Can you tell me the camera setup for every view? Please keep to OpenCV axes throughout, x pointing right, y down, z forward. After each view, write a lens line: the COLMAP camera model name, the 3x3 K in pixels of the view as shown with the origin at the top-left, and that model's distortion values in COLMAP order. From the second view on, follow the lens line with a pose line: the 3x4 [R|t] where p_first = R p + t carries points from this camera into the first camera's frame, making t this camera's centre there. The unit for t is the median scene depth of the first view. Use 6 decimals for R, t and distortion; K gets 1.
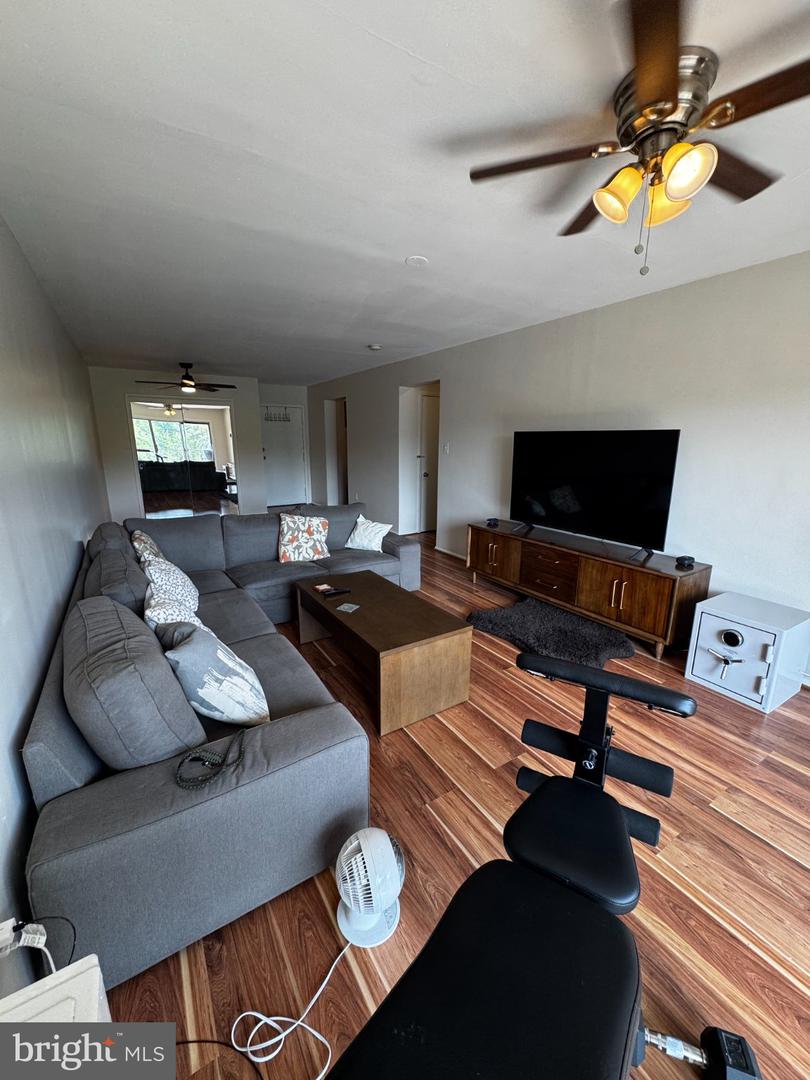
lens RADIAL K [[429.4, 0, 407.5], [0, 429.4, 537.8], [0, 0, 1]] dist [0.002776, -0.001609]
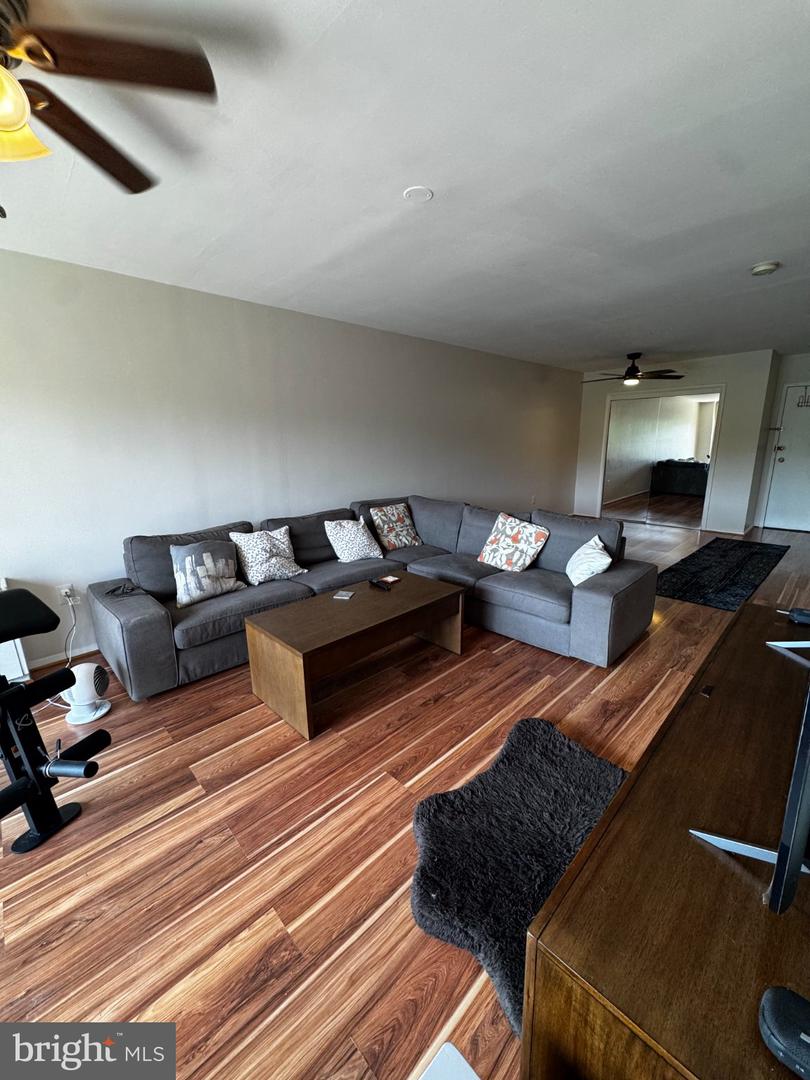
lens RADIAL K [[429.4, 0, 406.6], [0, 429.4, 539.0], [0, 0, 1]] dist [0.002776, -0.001609]
pose [[0.203498, 0.211196, -0.956025, 0.756010], [-0.207726, 0.963541, 0.168640, -0.153378], [0.956786, 0.164273, 0.239949, 0.772982]]
